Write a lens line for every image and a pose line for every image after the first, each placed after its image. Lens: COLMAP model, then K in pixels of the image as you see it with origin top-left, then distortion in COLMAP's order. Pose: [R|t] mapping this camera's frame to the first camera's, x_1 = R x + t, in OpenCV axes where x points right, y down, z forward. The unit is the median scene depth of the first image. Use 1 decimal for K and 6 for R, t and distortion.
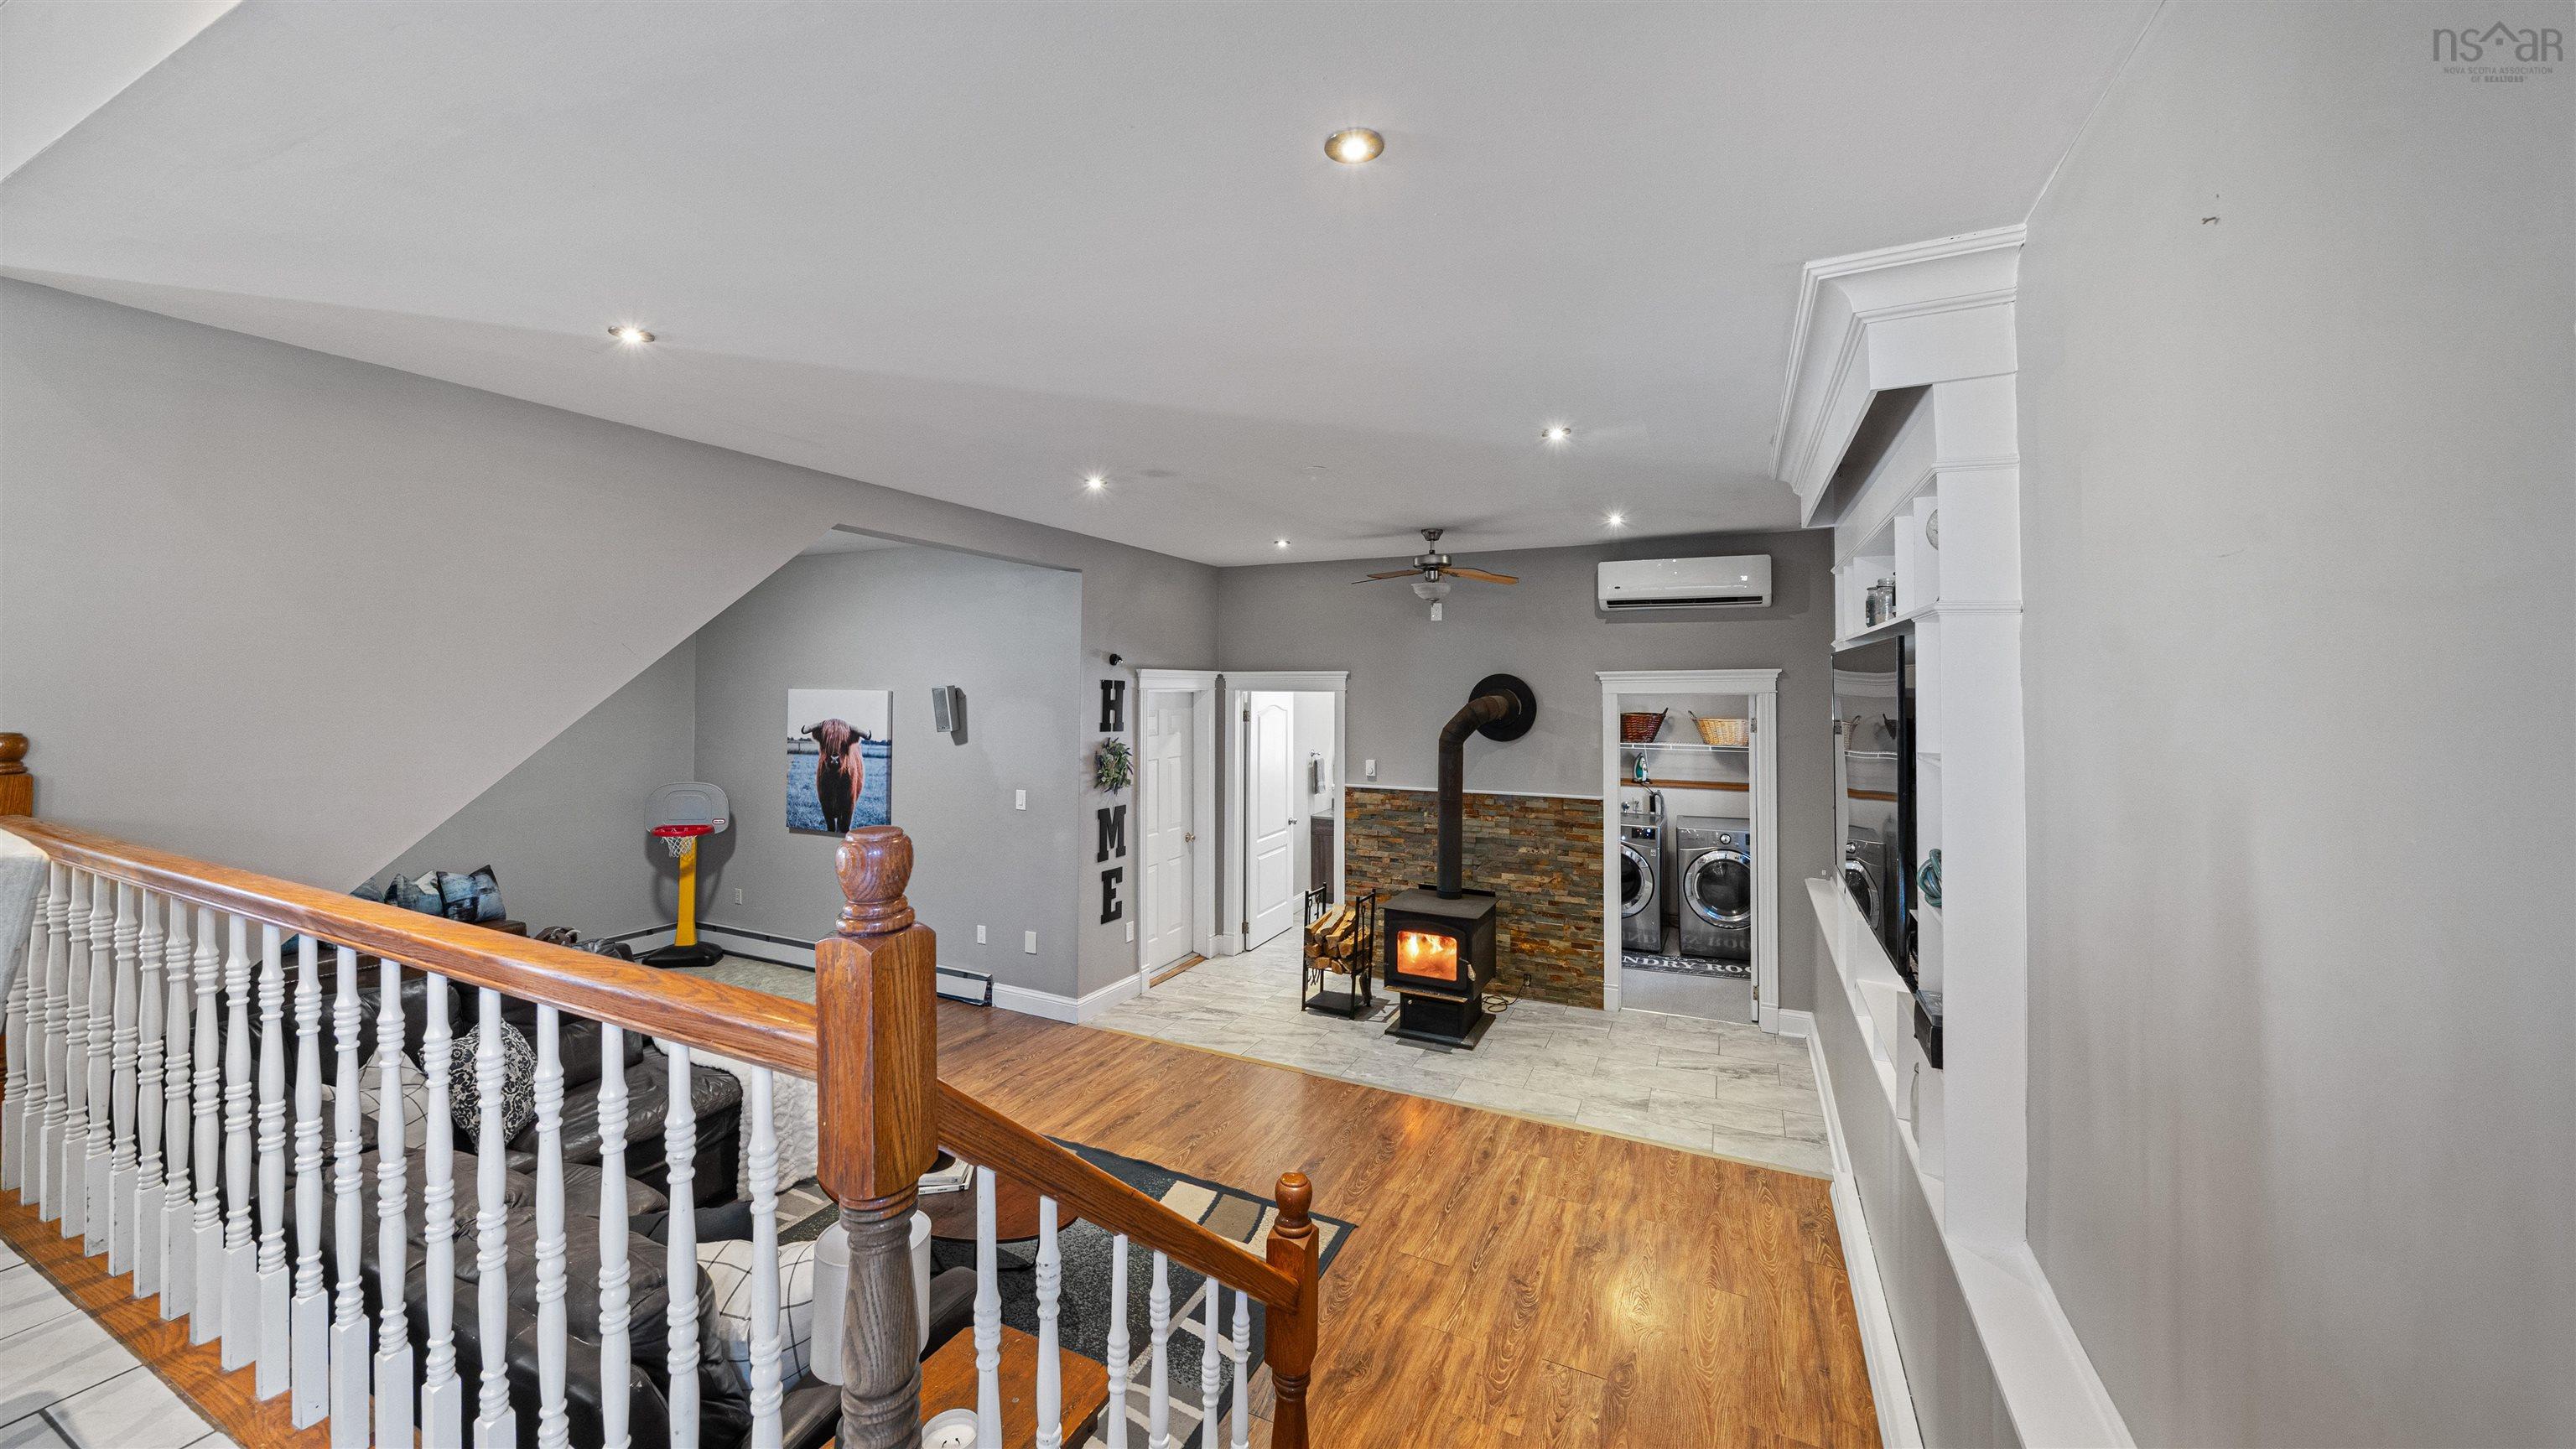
lens RADIAL K [[922.3, 0, 1274.2], [0, 922.3, 666.2], [0, 0, 1]] dist [-0.002777, -0.000073]
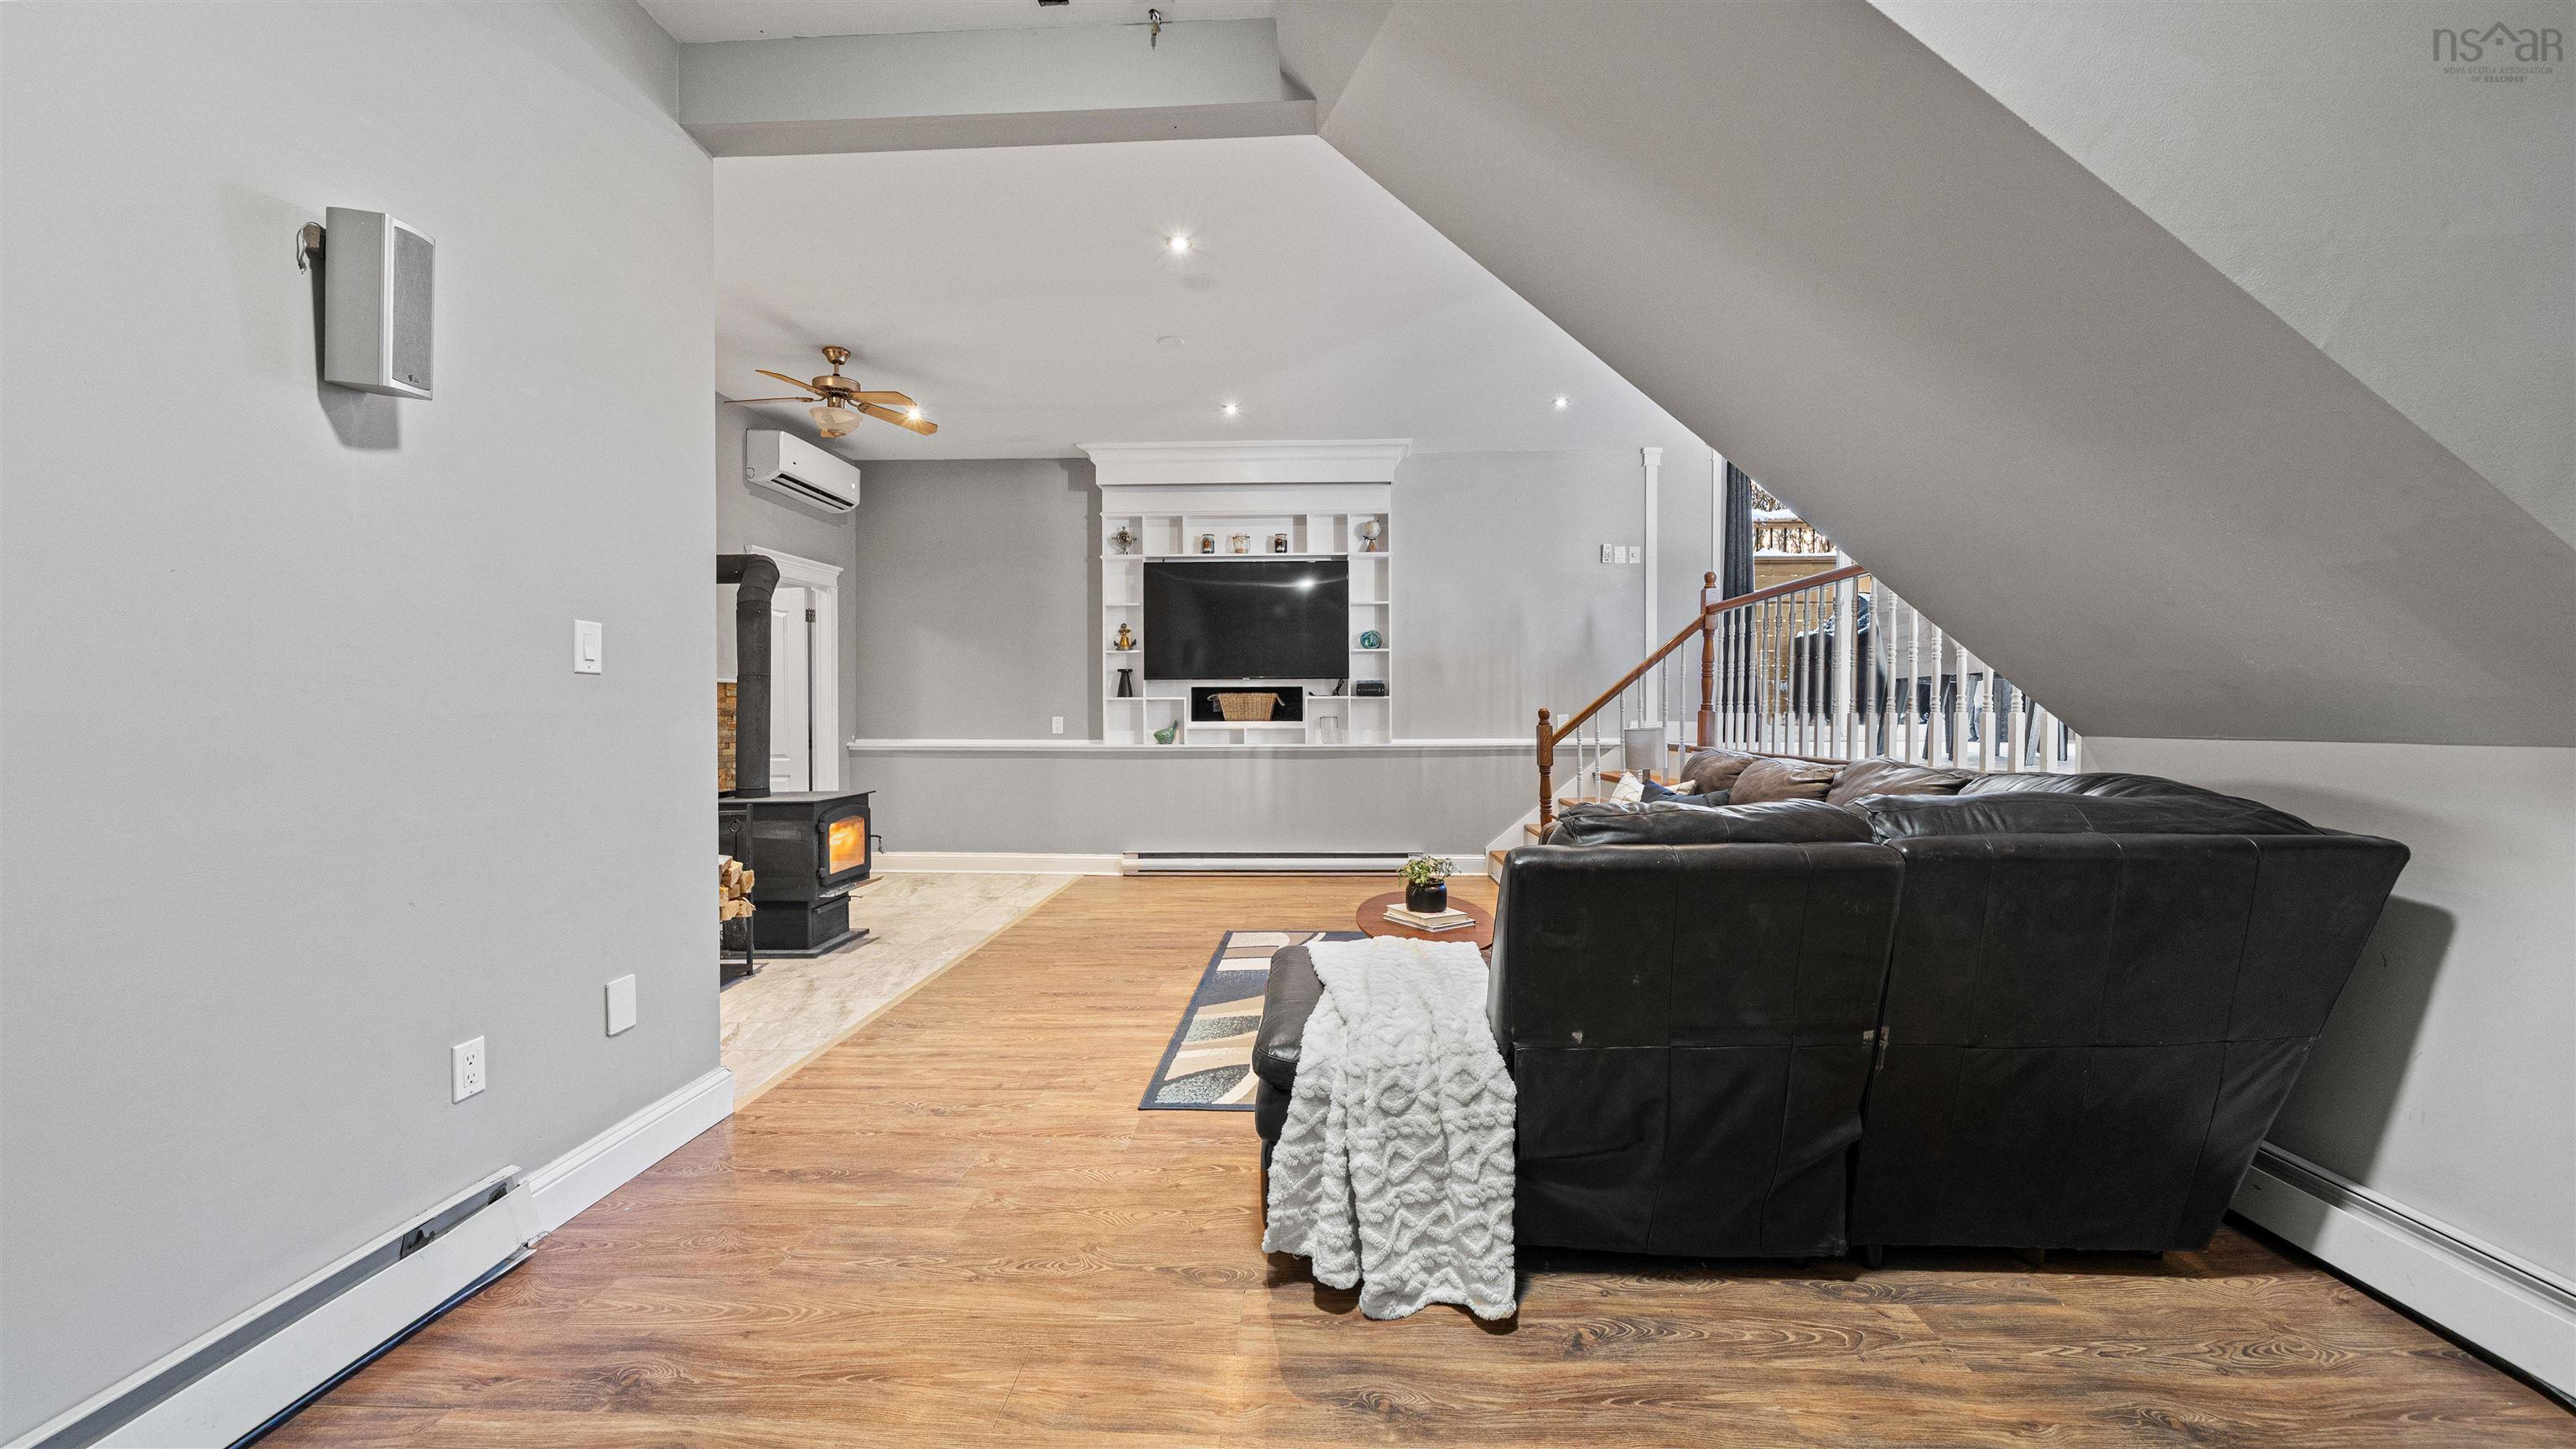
lens RADIAL K [[964.8, 0, 1288.0], [0, 964.8, 724.5], [0, 0, 1]] dist [-0.000047, -0.000001]
pose [[-0.405826, -0.013640, 0.913849, -0.753197], [-0.011048, 0.999889, 0.010018, 0.170422], [-0.913884, -0.006030, -0.405931, 0.899741]]
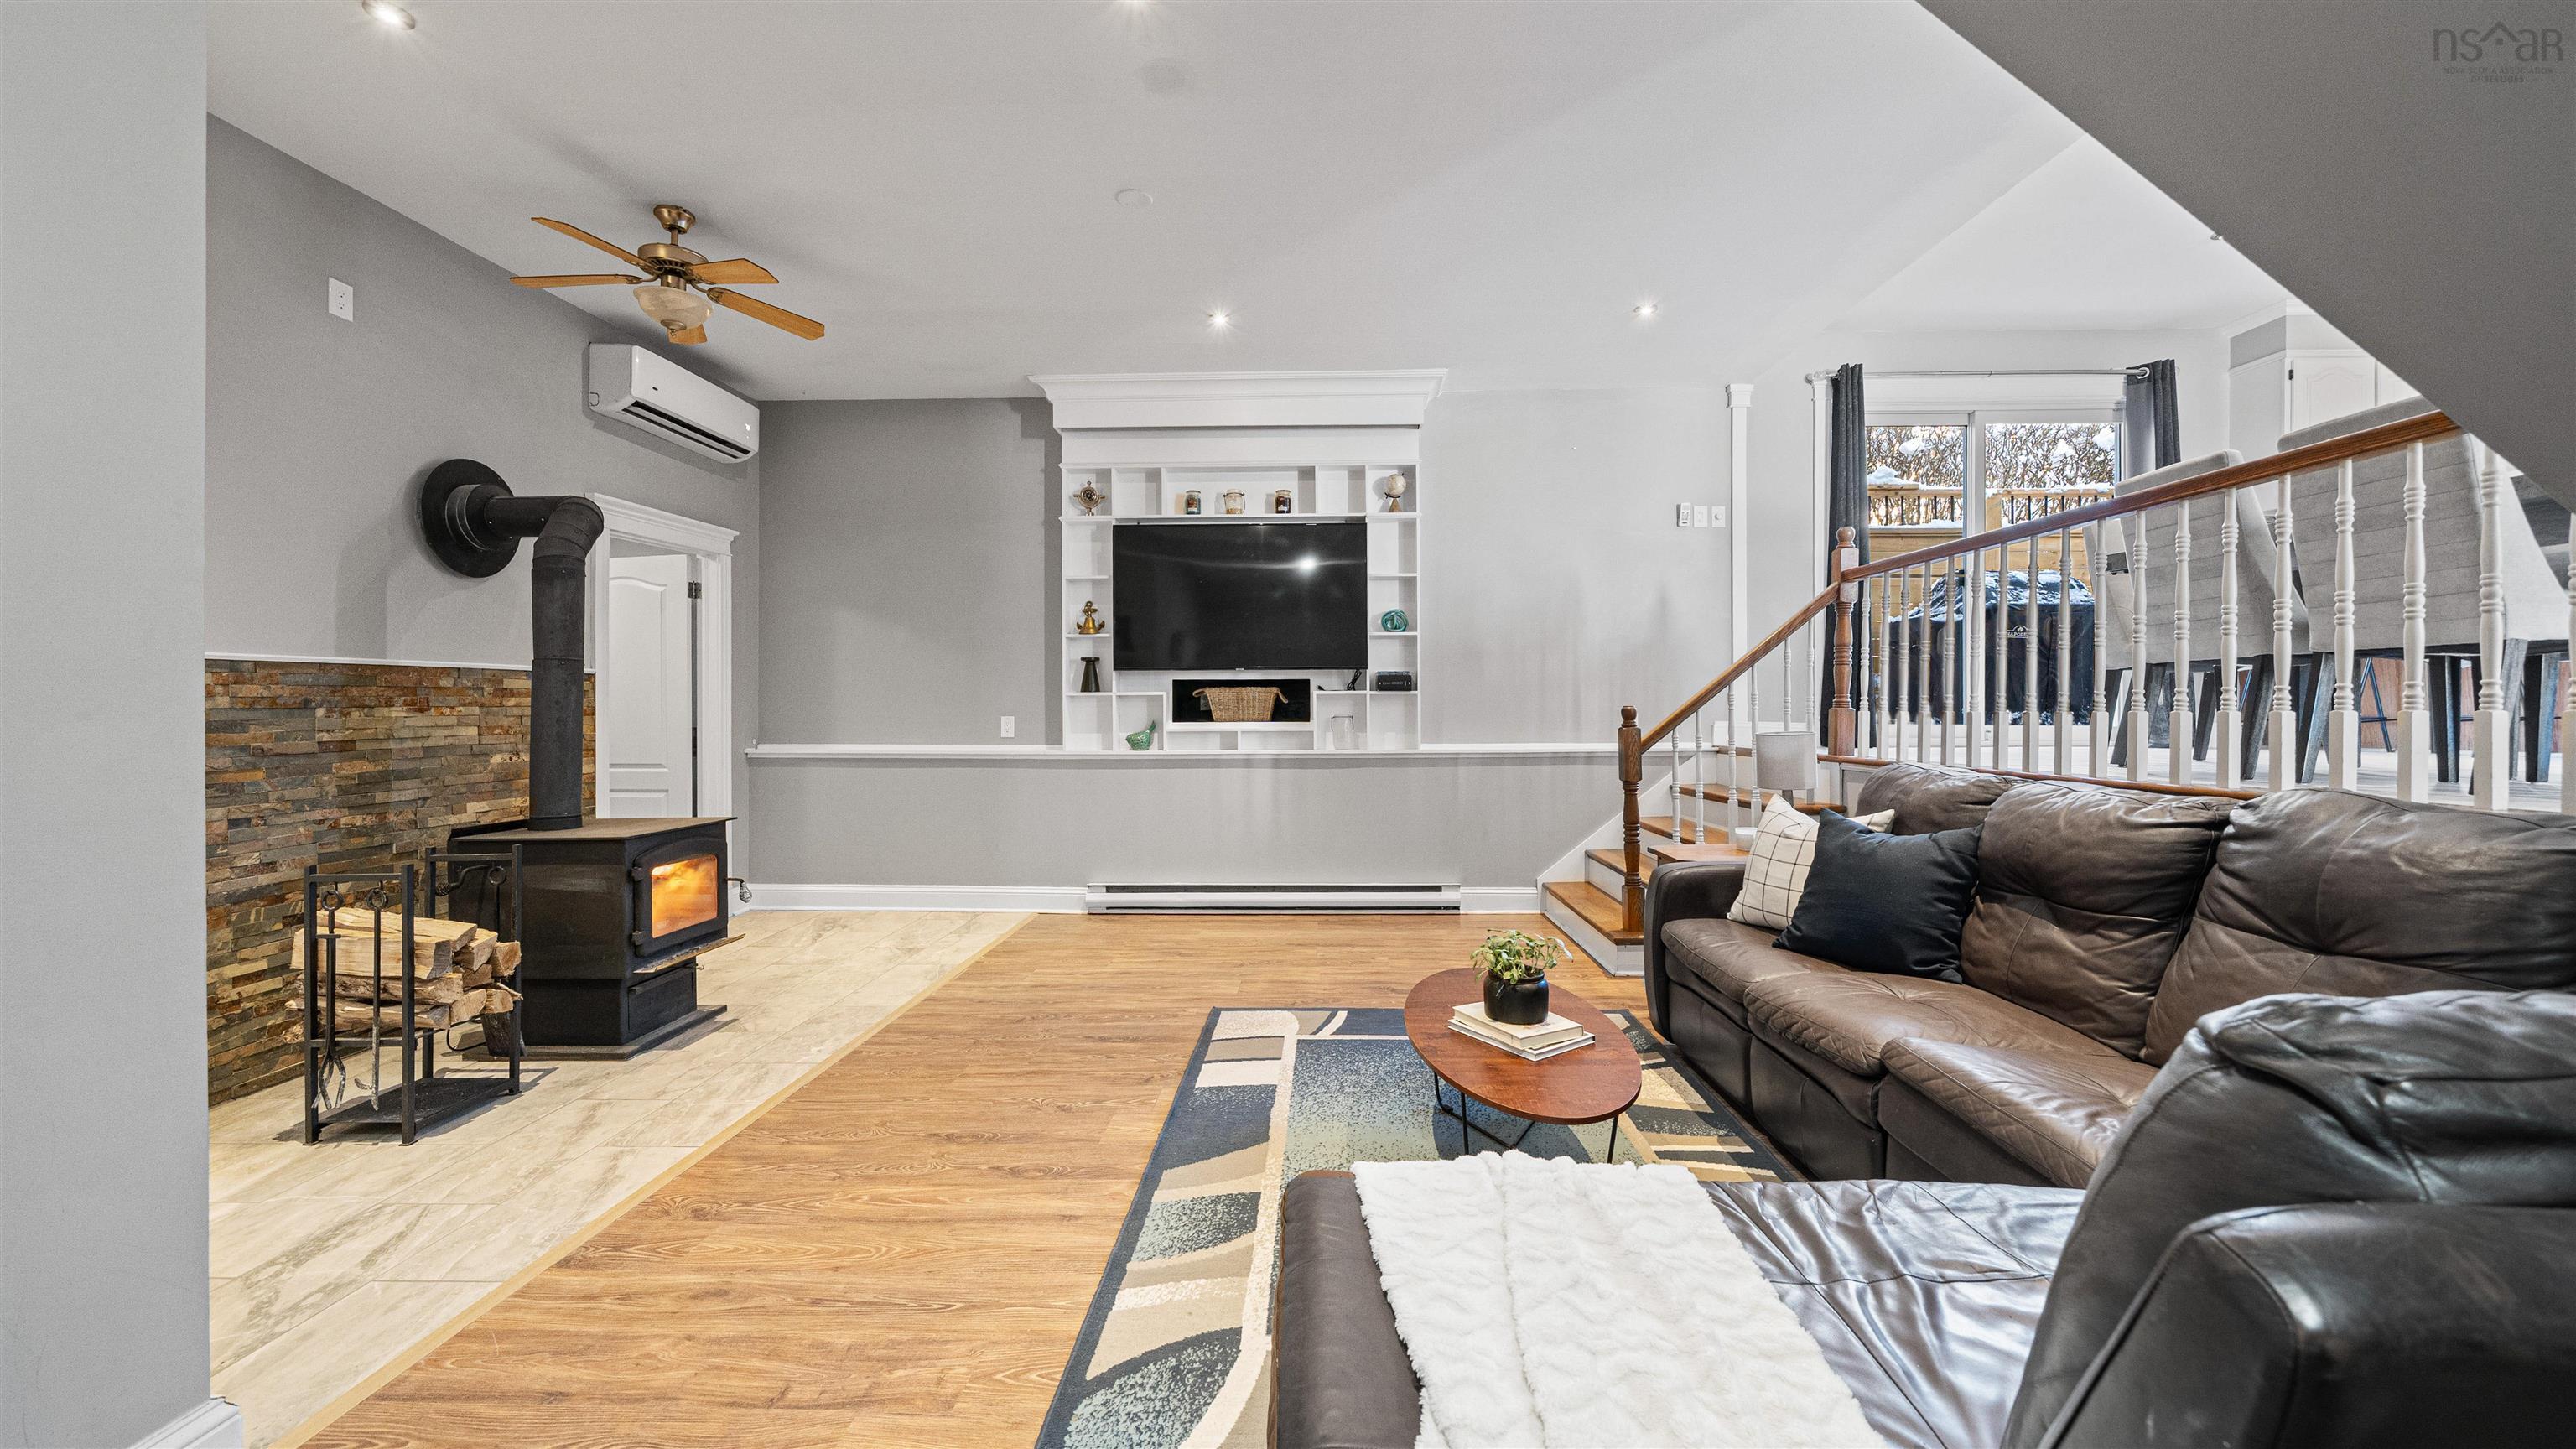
lens RADIAL K [[955.2, 0, 1286.5], [0, 955.2, 716.6], [0, 0, 1]] dist [-0.000443, -0.000044]
pose [[-0.407881, -0.007128, 0.913007, -0.537566], [-0.010717, 0.999938, 0.003019, 0.170189], [-0.912972, -0.008553, -0.407932, 0.812256]]
